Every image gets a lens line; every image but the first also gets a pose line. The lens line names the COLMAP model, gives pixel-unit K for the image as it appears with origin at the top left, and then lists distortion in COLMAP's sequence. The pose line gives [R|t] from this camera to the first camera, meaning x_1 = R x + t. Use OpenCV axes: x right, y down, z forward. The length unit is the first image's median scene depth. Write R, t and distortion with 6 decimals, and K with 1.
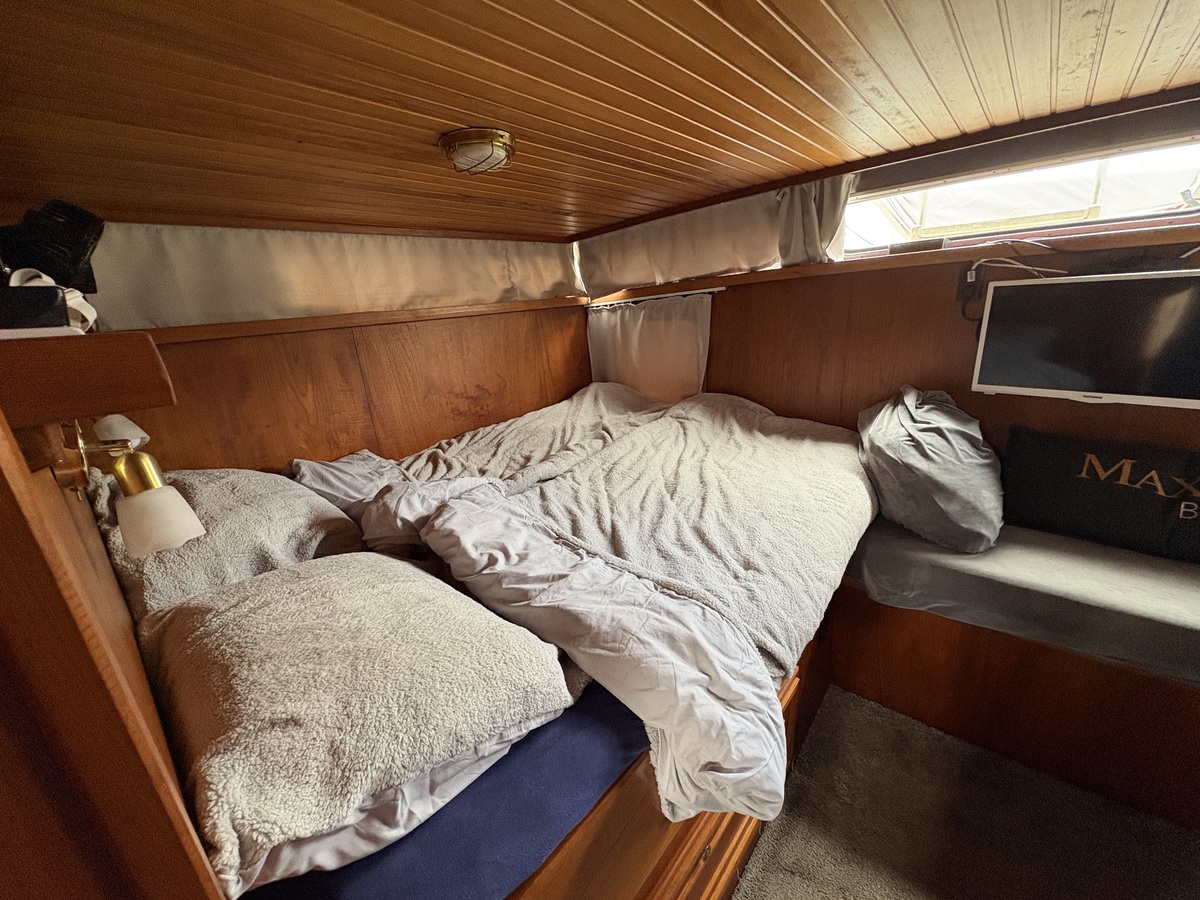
lens RADIAL K [[480.0, 0, 598.2], [0, 480.0, 451.0], [0, 0, 1]] dist [0.002693, -0.000090]
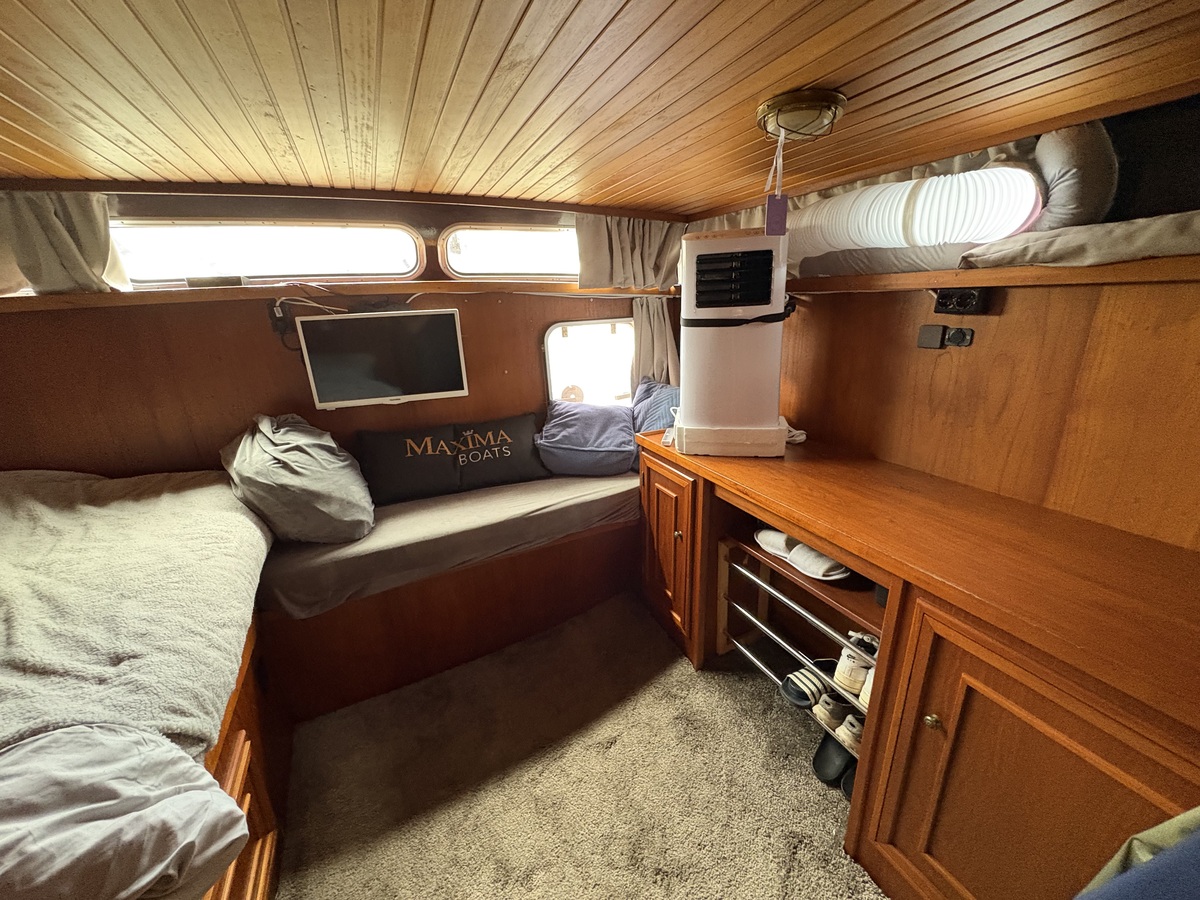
lens RADIAL K [[480.0, 0, 598.2], [0, 480.0, 451.0], [0, 0, 1]] dist [0.002693, -0.000090]
pose [[0.401573, -0.232468, 0.885832, 0.003940], [0.293783, 0.948829, 0.115820, 0.038588], [-0.867428, 0.213732, 0.449319, -0.092836]]
